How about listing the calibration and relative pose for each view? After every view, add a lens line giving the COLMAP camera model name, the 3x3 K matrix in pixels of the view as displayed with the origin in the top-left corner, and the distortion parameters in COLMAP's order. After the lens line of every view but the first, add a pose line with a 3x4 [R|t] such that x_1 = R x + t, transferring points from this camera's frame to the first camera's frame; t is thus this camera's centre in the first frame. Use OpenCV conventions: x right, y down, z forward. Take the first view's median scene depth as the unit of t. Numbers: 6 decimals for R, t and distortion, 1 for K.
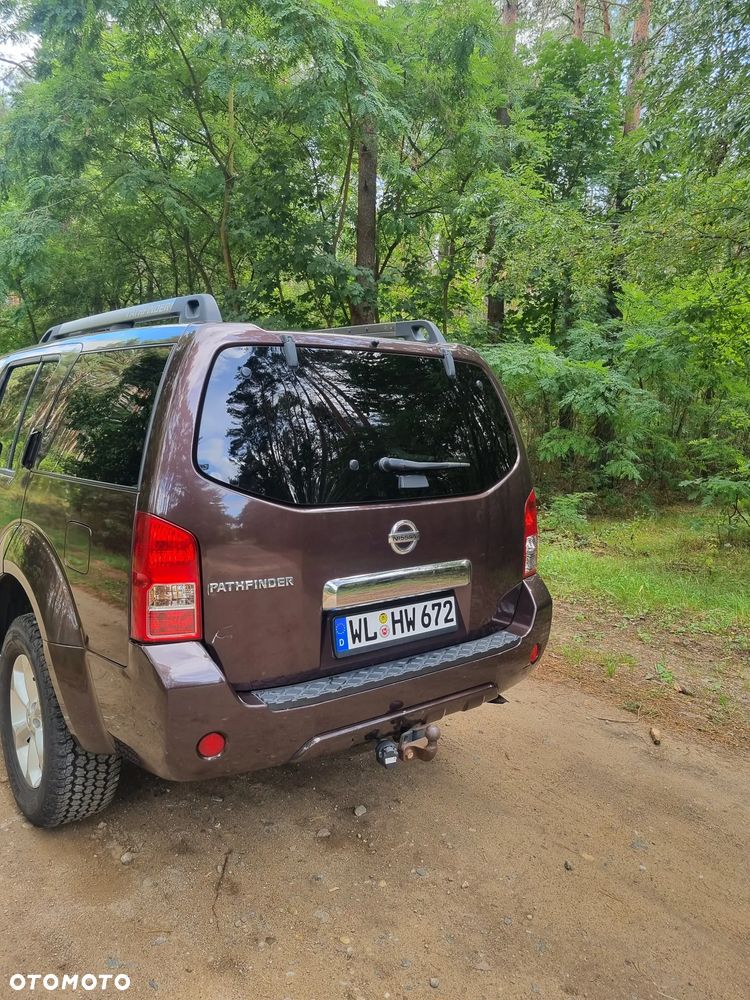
lens RADIAL K [[752.8, 0, 383.1], [0, 752.8, 492.1], [0, 0, 1]] dist [0.067501, -0.049694]
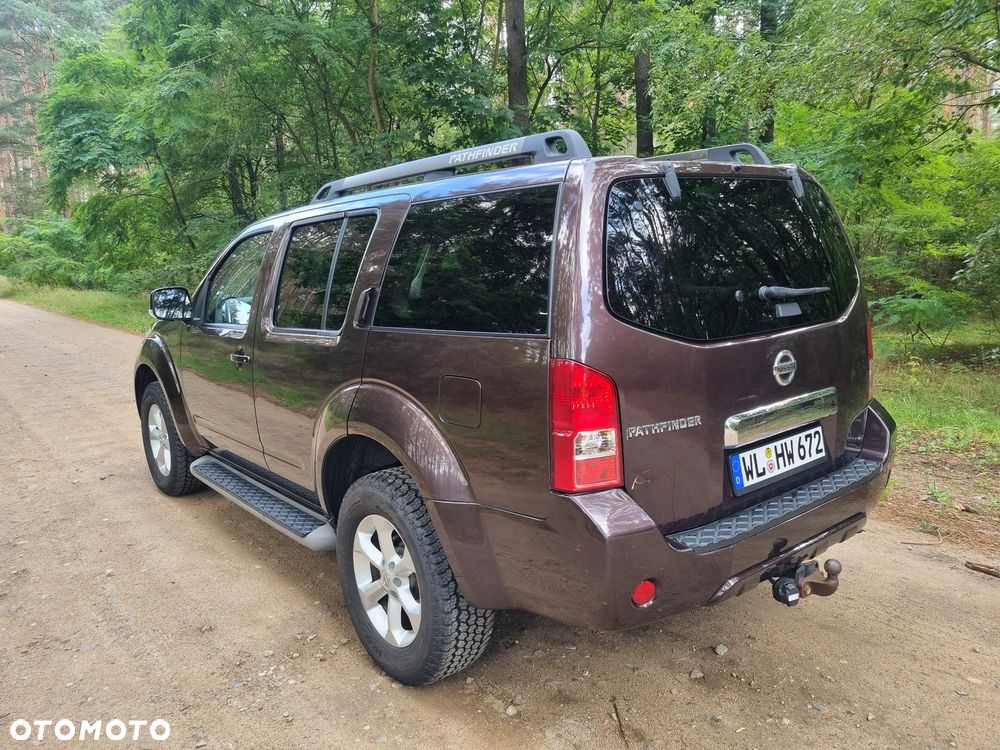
lens RADIAL K [[752.8, 0, 513.0], [0, 752.8, 360.2], [0, 0, 1]] dist [0.067501, -0.049694]
pose [[0.997531, -0.070213, 0.001660, -0.305775], [0.070131, 0.997078, 0.030283, -0.003627], [-0.003781, -0.030092, 0.999540, 0.030412]]
